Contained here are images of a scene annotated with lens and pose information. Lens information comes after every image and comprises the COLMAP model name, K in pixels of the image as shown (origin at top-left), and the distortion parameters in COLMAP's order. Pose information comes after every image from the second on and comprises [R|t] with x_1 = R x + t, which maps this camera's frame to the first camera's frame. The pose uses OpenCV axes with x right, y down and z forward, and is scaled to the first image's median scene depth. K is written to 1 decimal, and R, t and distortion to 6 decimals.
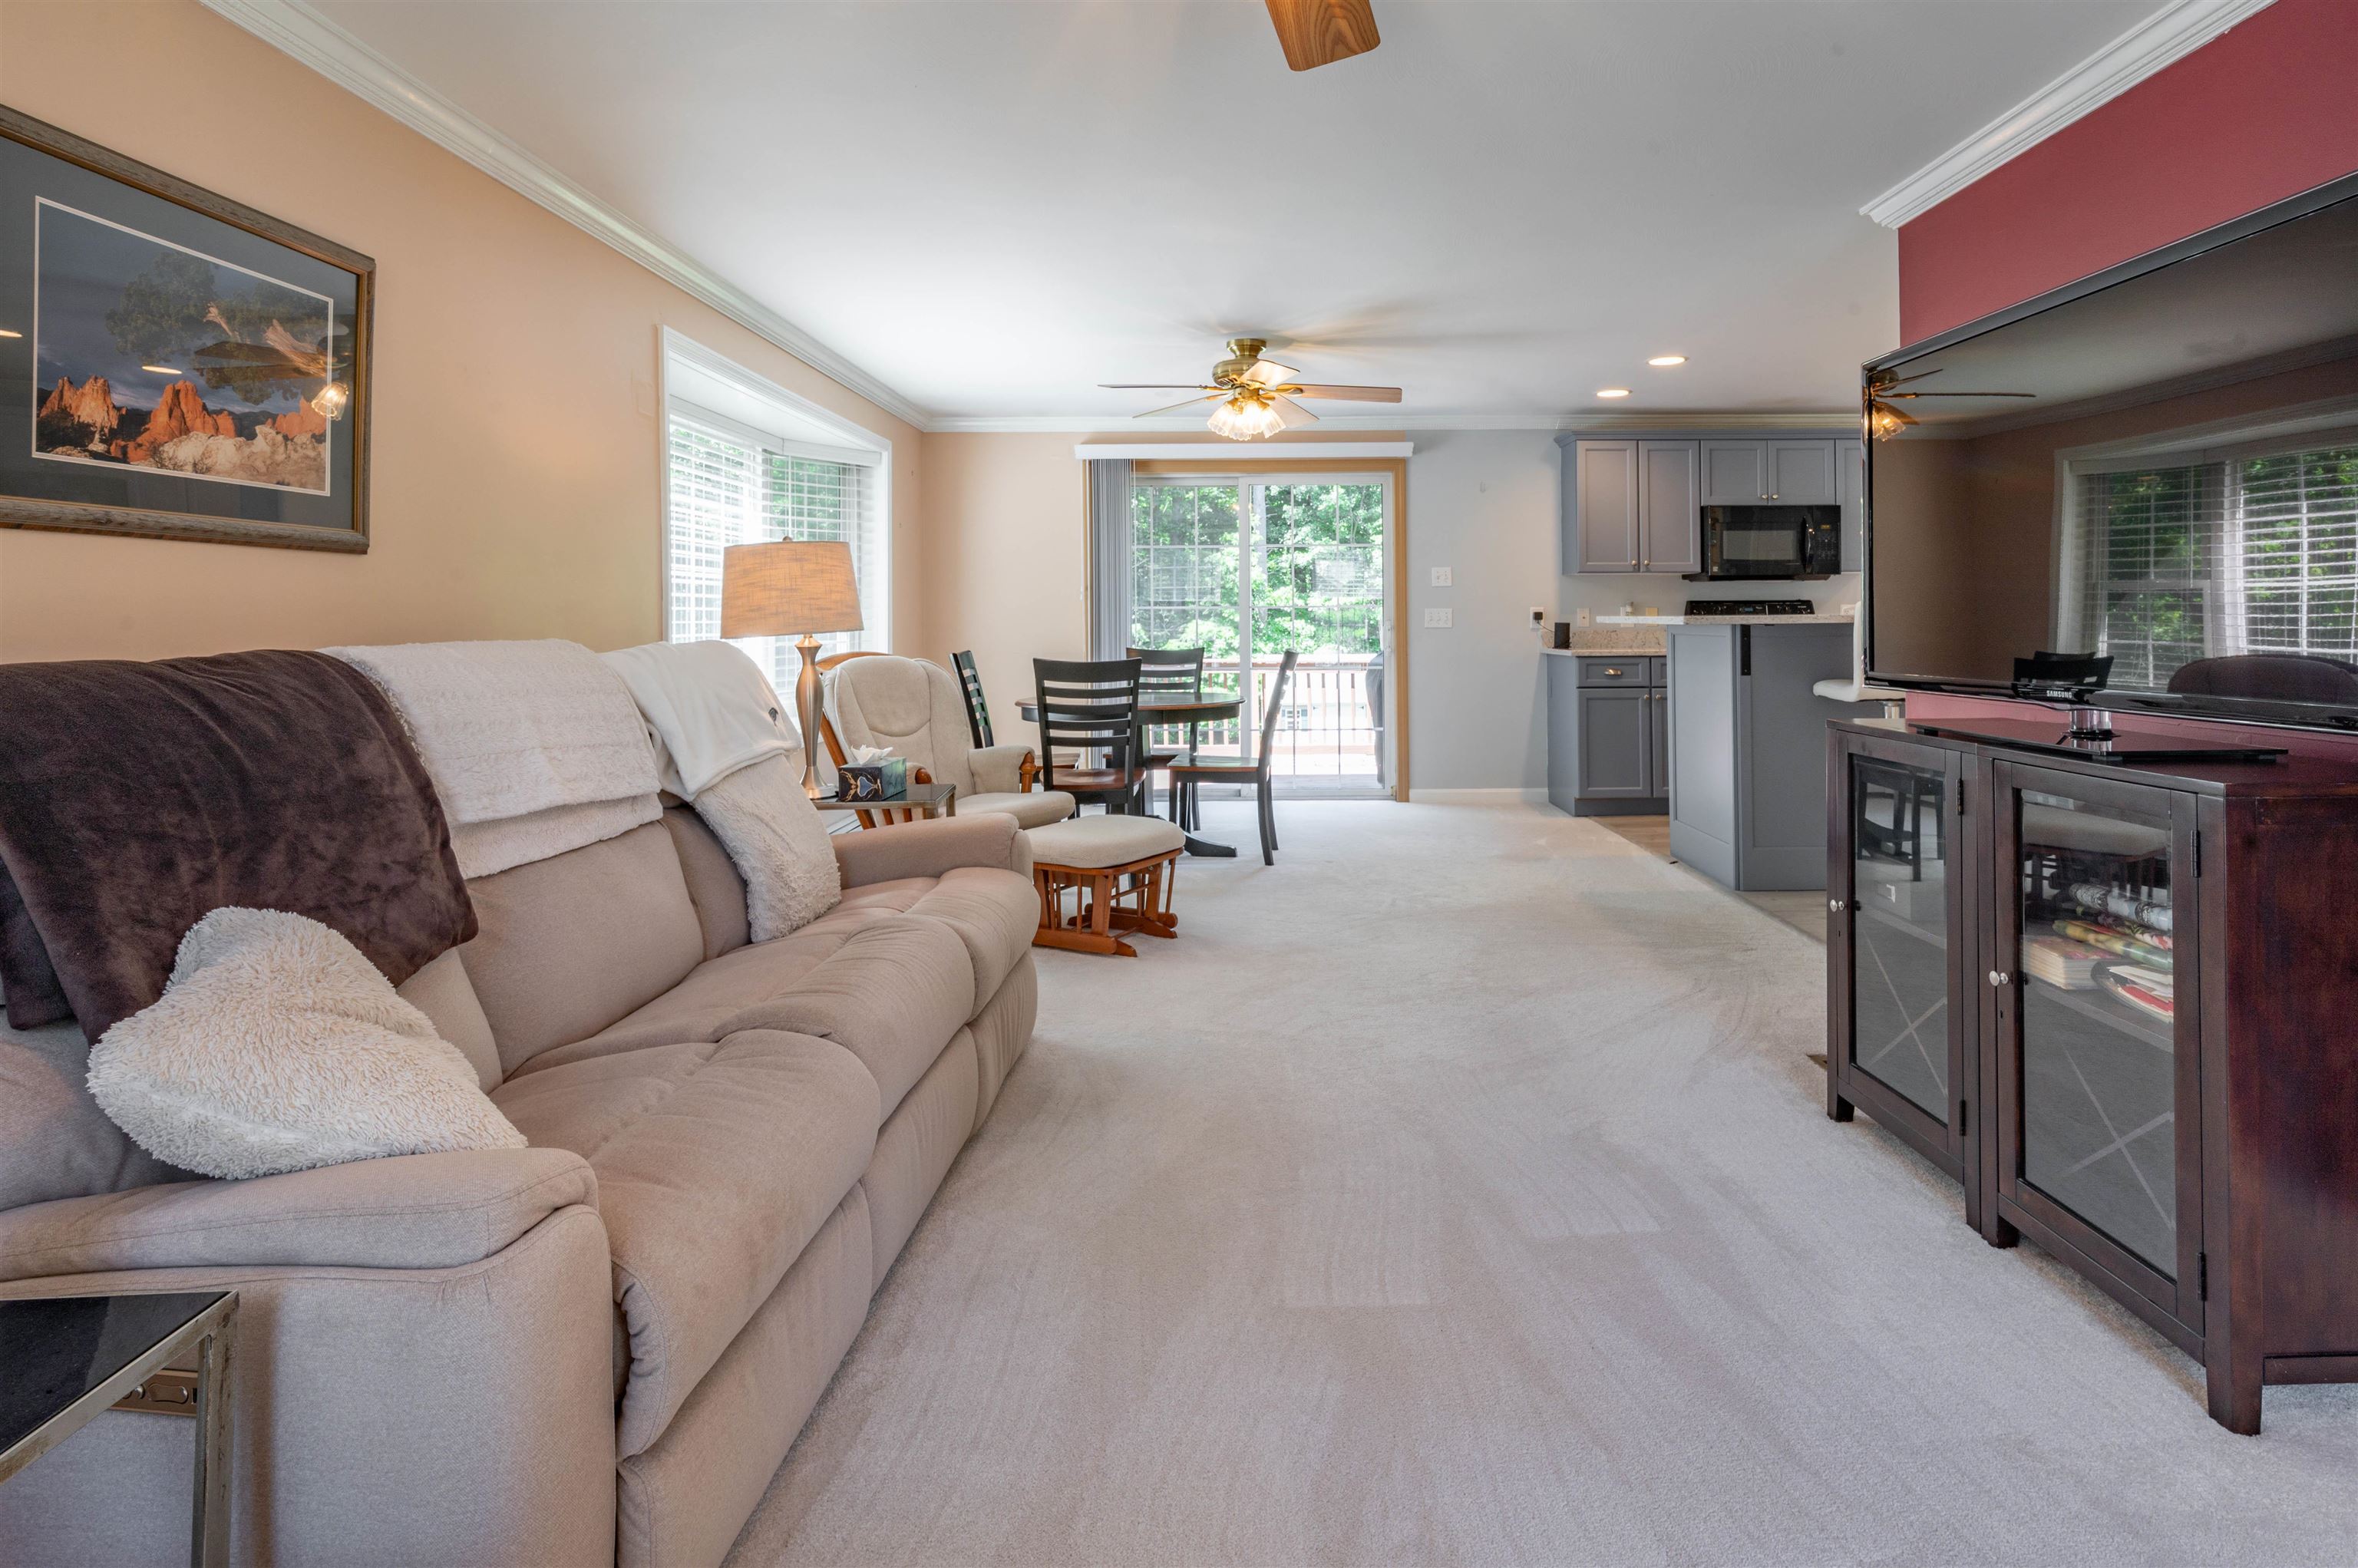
lens RADIAL K [[1186.7, 0, 1231.3], [0, 1186.7, 607.4], [0, 0, 1]] dist [0.001022, 0.001840]
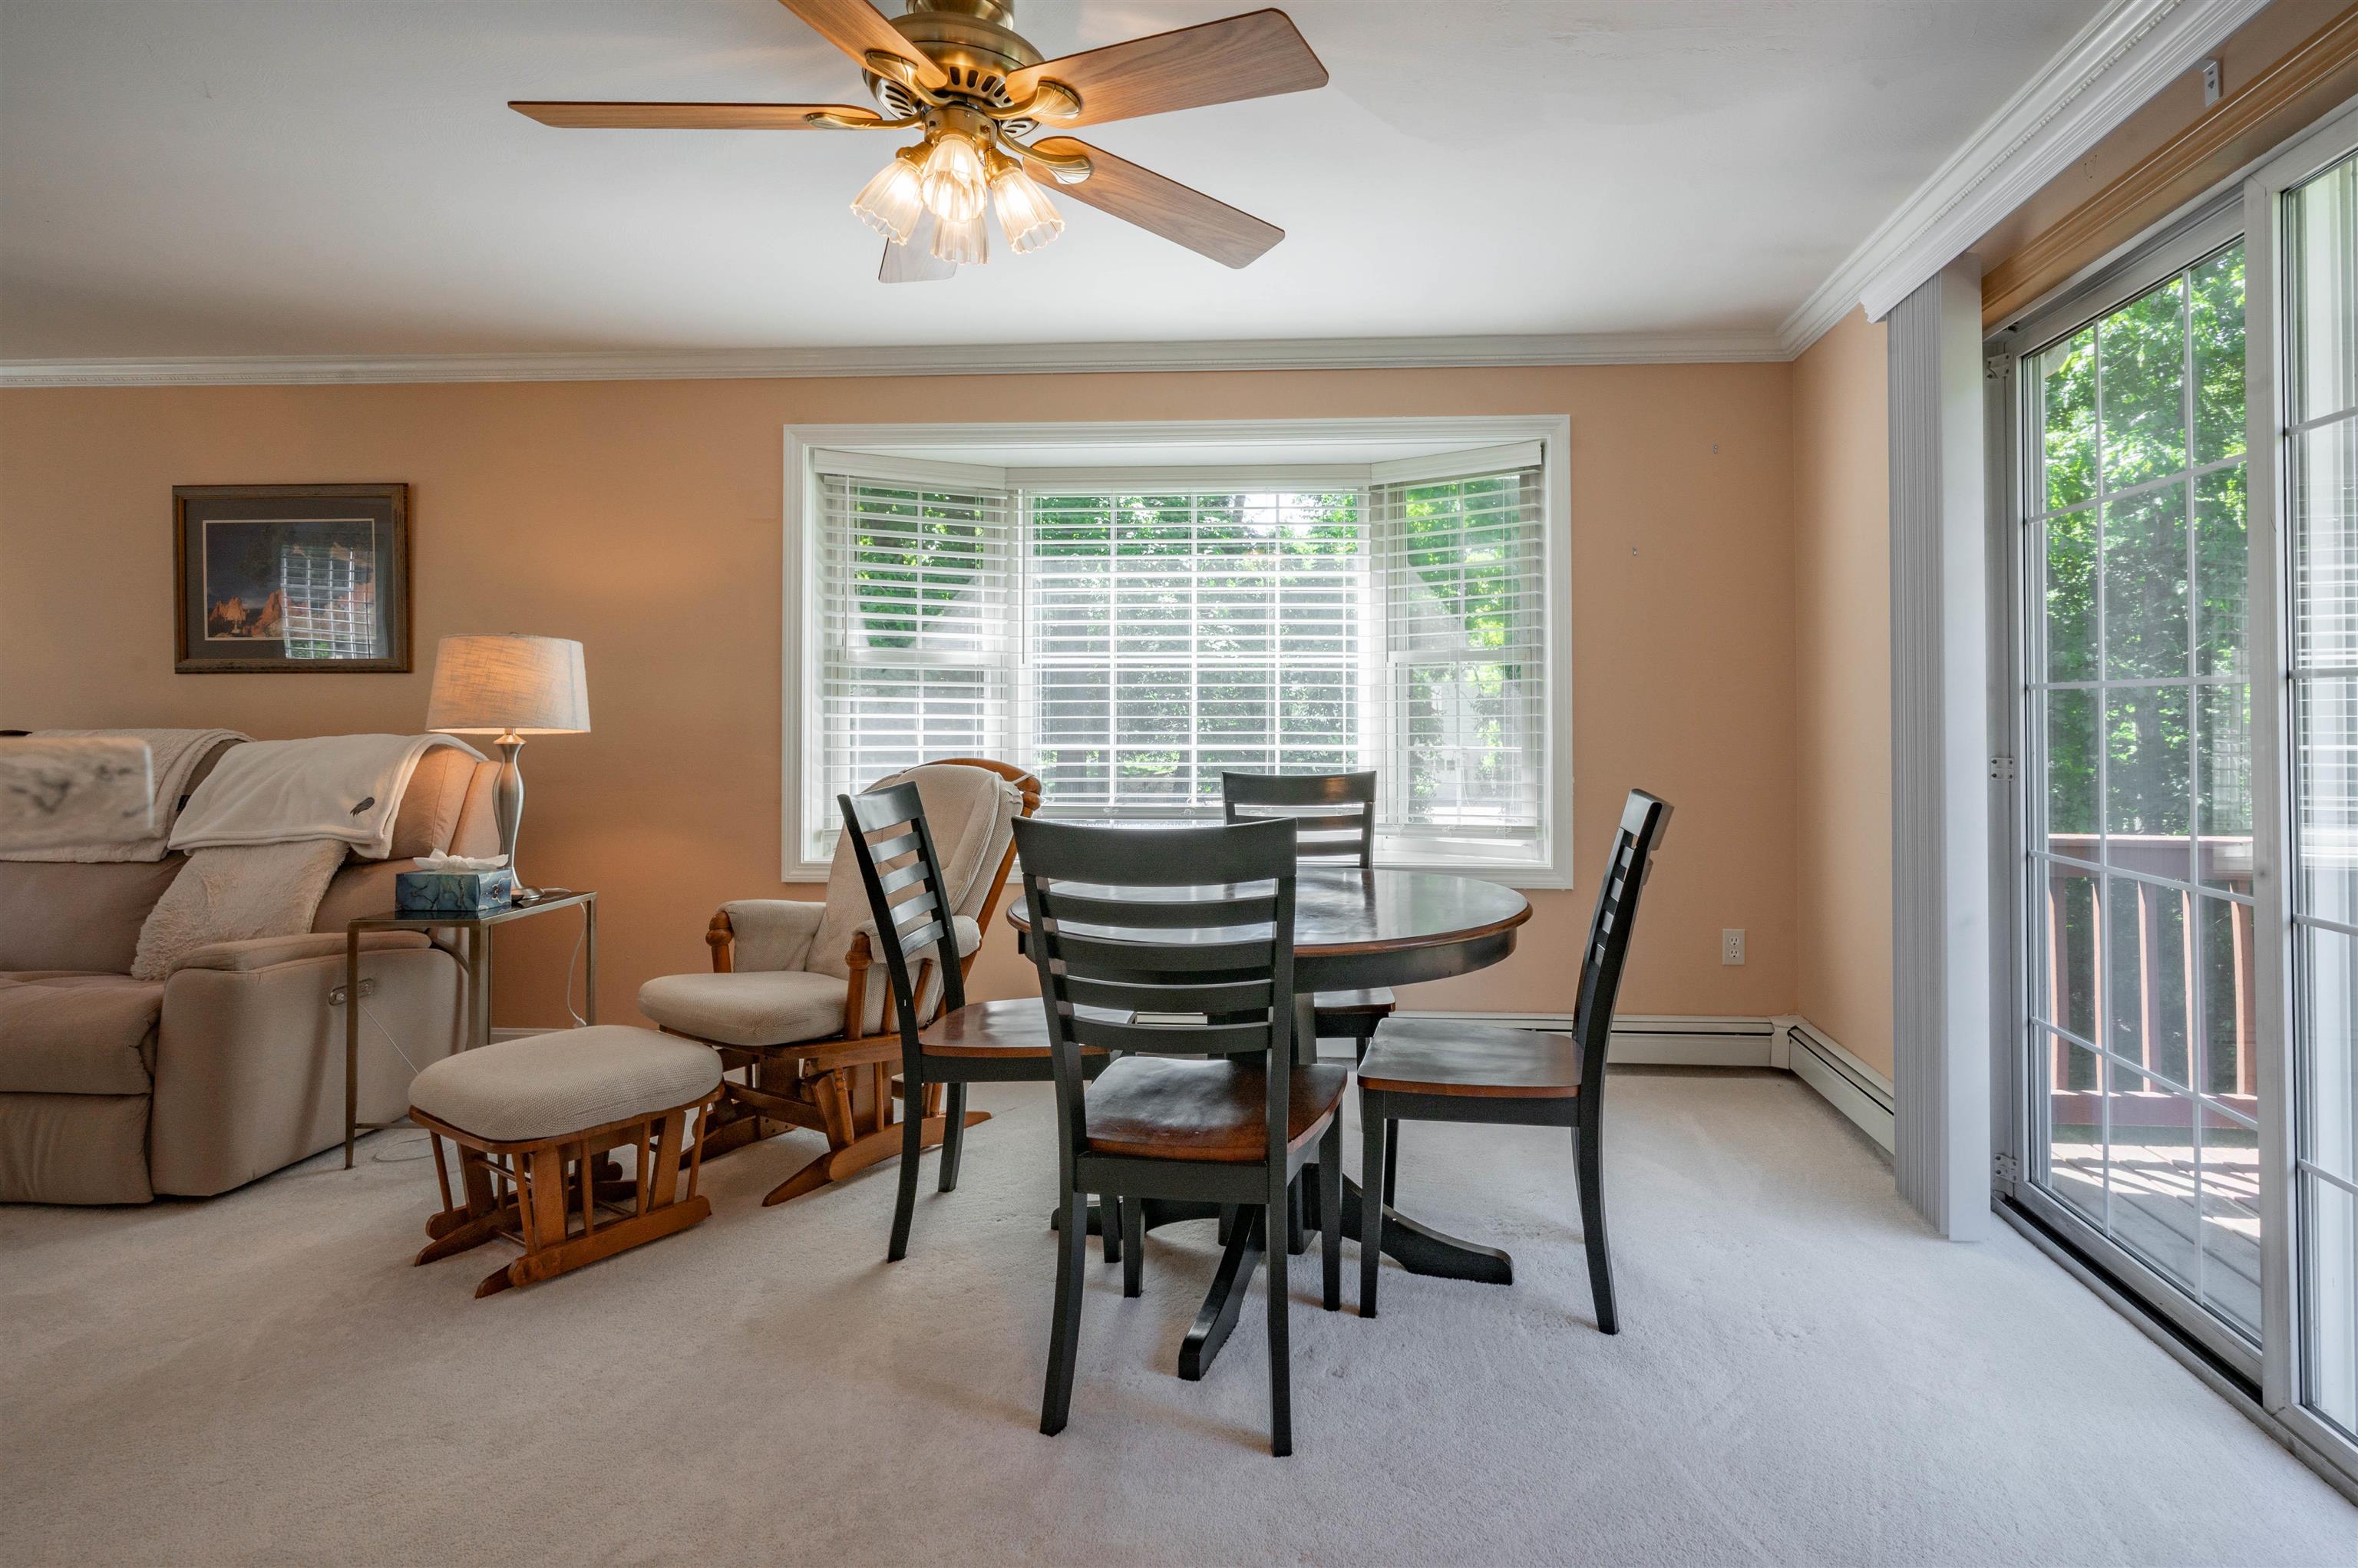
lens RADIAL K [[1186.4, 0, 1326.5], [0, 1186.4, 704.4], [0, 0, 1]] dist [-0.001553, 0.000556]
pose [[-0.040013, -0.005437, -0.999184, 0.415017], [0.009753, 0.999935, -0.005831, 0.009302], [0.999152, -0.009978, -0.039957, 1.204535]]
